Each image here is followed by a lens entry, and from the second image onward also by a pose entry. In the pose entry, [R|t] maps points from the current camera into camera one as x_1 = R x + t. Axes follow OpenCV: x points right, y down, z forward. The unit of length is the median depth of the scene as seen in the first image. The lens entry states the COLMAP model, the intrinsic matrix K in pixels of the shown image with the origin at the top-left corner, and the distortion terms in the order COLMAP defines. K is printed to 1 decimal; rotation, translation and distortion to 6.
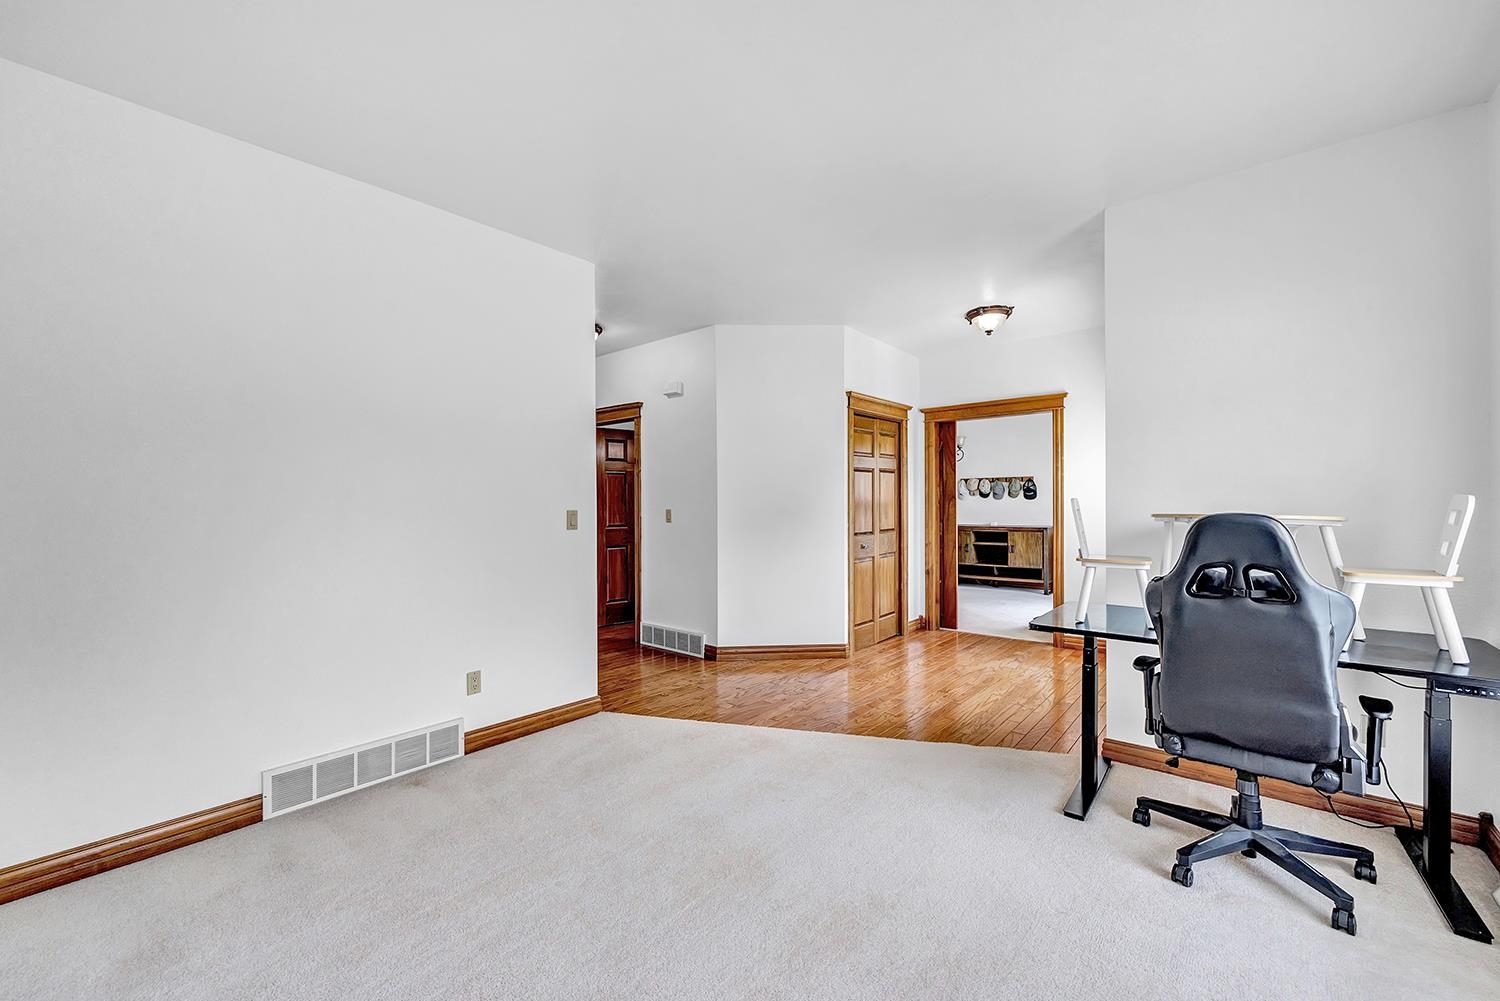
lens RADIAL K [[607.2, 0, 732.6], [0, 607.2, 500.5], [0, 0, 1]] dist [0.000663, -0.000053]
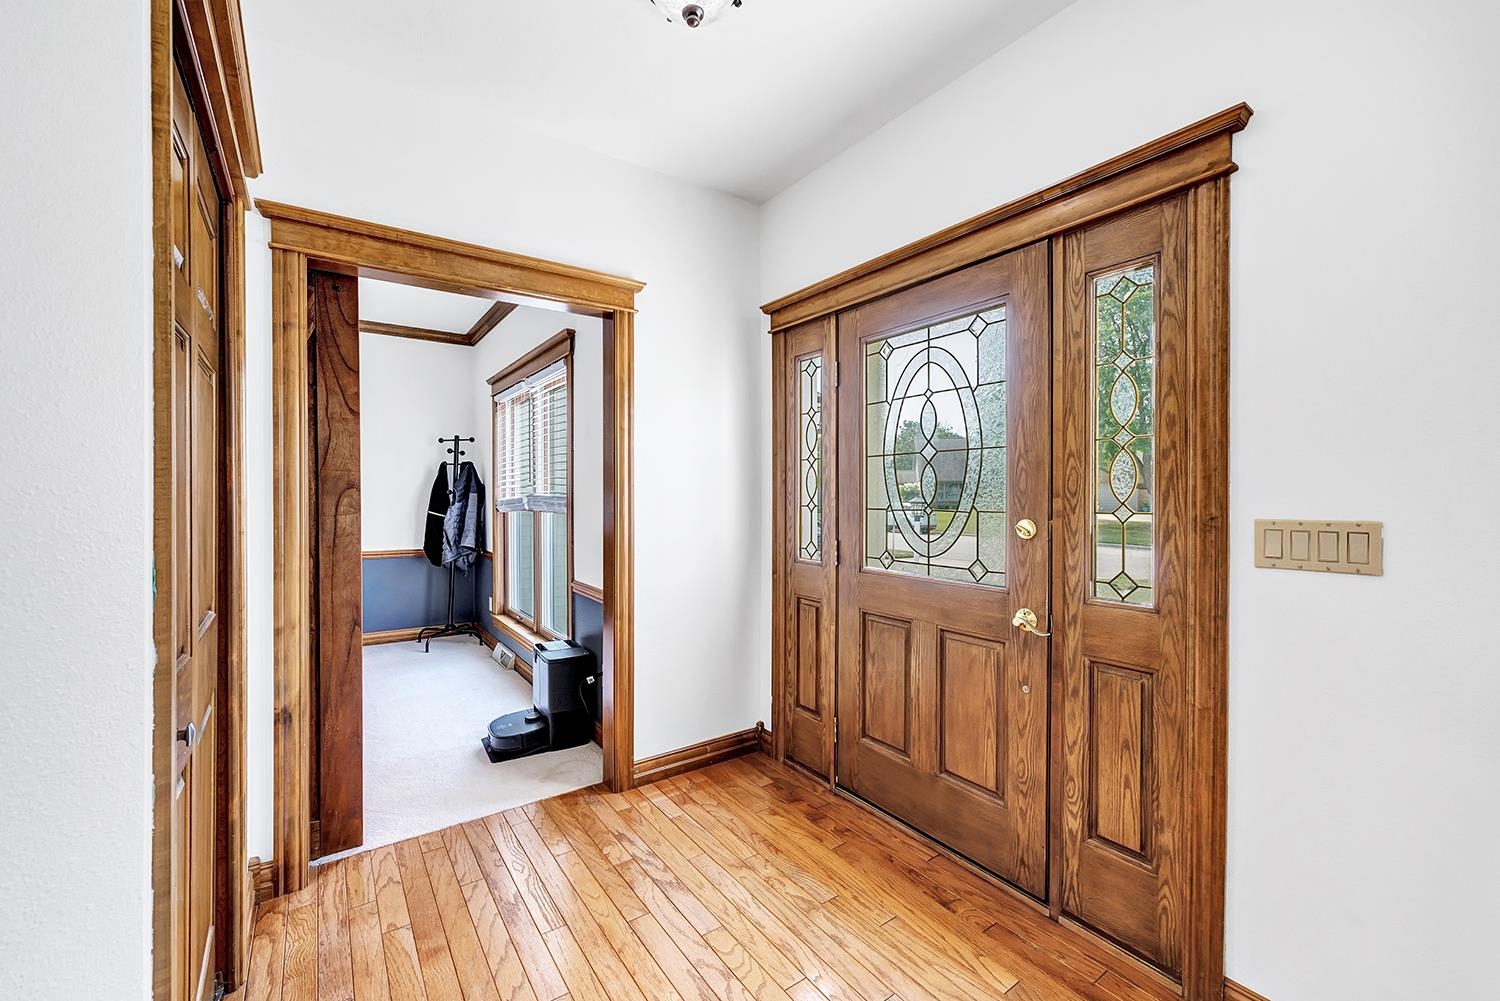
lens RADIAL K [[607.2, 0, 732.6], [0, 607.2, 500.5], [0, 0, 1]] dist [0.000663, -0.000053]
pose [[0.236752, -0.002066, 0.971568, 0.045669], [-0.004061, 0.999987, 0.003116, 0.001299], [-0.971562, -0.004683, 0.236740, 0.486422]]
